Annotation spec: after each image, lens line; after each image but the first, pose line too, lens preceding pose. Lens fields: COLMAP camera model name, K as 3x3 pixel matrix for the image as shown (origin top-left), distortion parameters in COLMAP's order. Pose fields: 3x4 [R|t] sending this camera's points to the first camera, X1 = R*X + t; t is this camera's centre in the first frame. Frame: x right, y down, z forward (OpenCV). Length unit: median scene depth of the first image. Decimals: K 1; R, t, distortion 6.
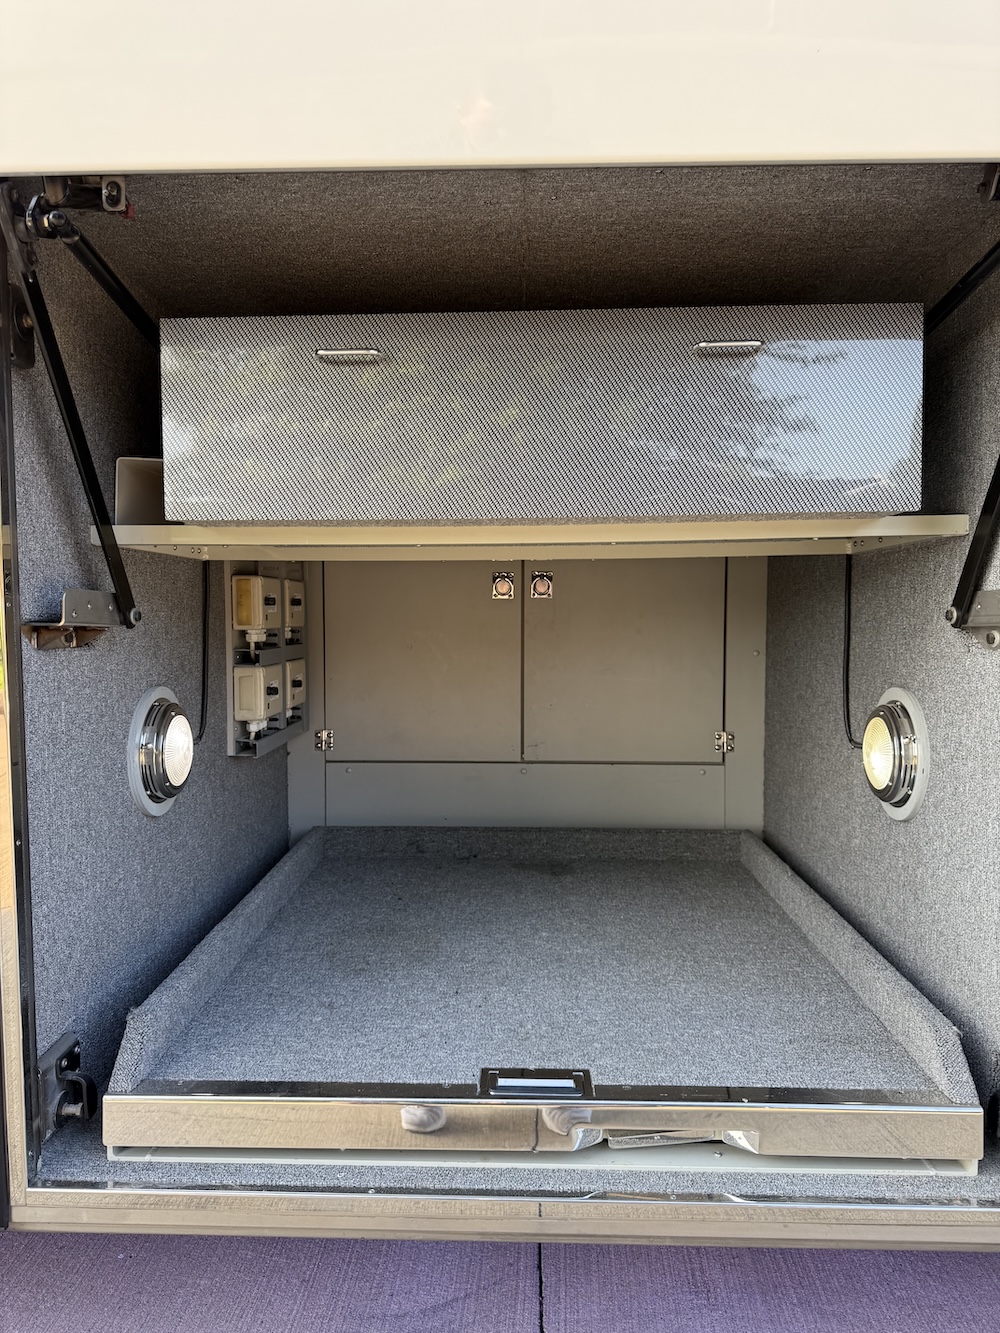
lens RADIAL K [[957.8, 0, 498.6], [0, 957.8, 666.2], [0, 0, 1]] dist [0.020515, -0.019401]
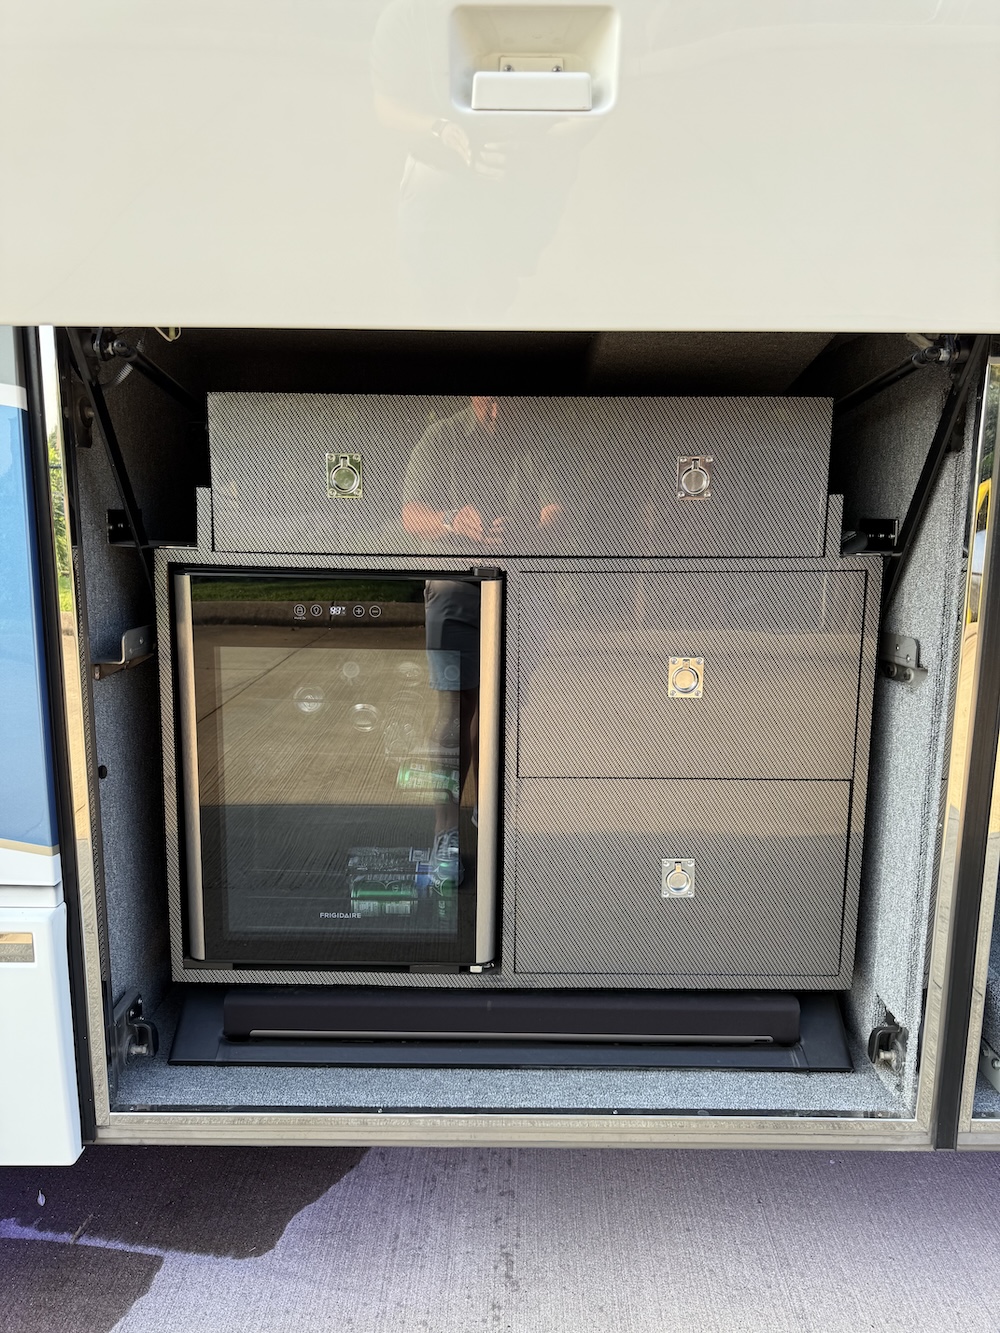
lens RADIAL K [[957.8, 0, 492.7], [0, 957.8, 656.2], [0, 0, 1]] dist [0.020515, -0.019401]
pose [[0.999694, 0.002467, 0.024631, -0.018434], [-0.004726, 0.995739, 0.092095, -0.155121], [-0.024299, -0.092183, 0.995446, -0.192998]]
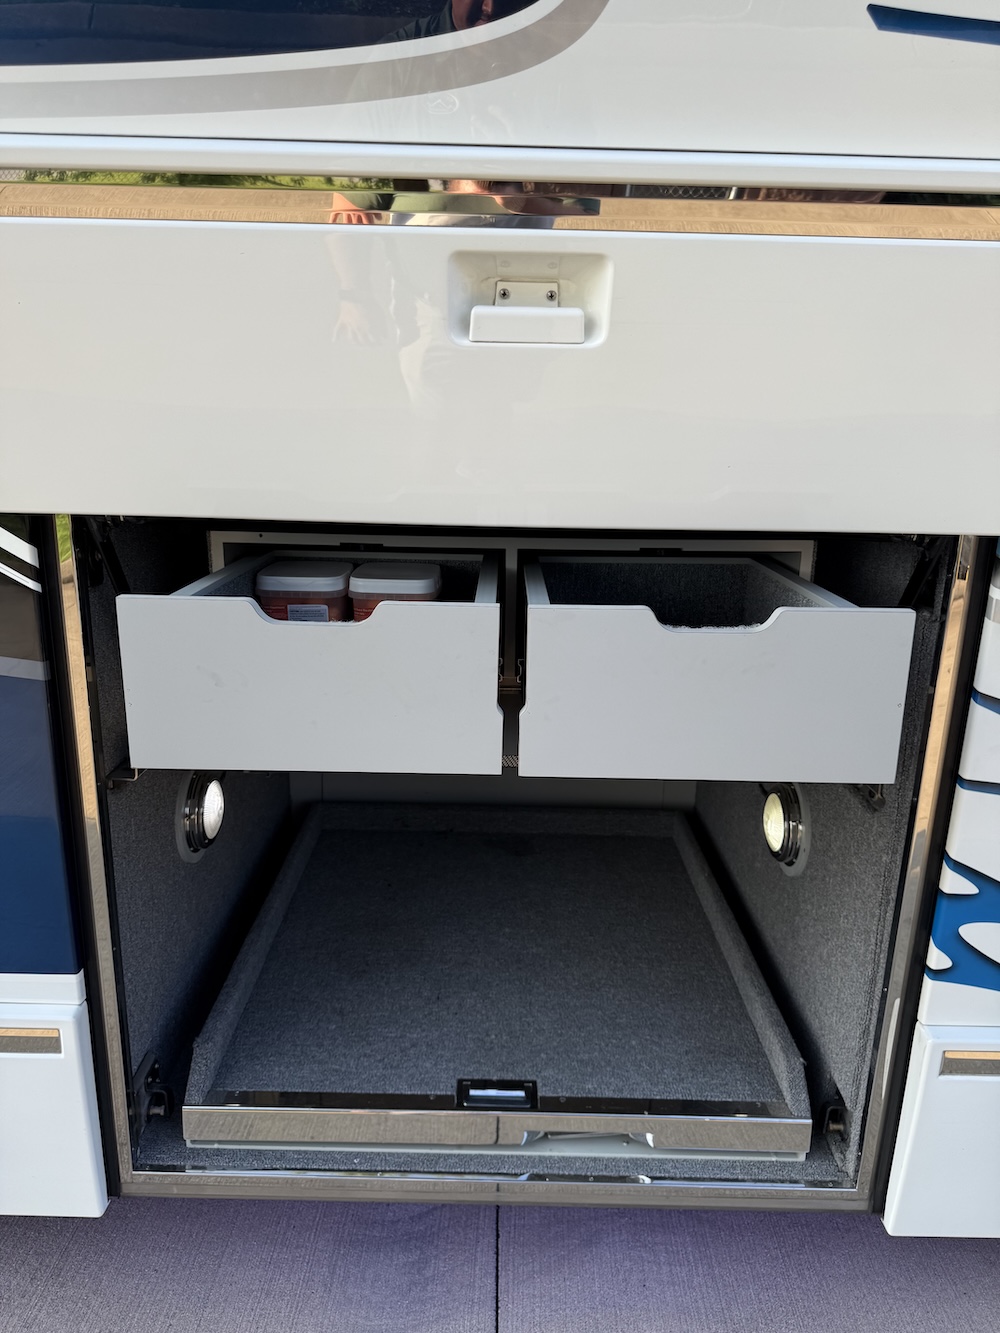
lens RADIAL K [[957.8, 0, 499.8], [0, 957.8, 665.2], [0, 0, 1]] dist [0.020515, -0.019401]
pose [[0.999289, 0.016416, 0.033945, -0.013785], [-0.022697, 0.980767, 0.193859, -0.420222], [-0.030109, -0.194492, 0.980442, -0.221867]]
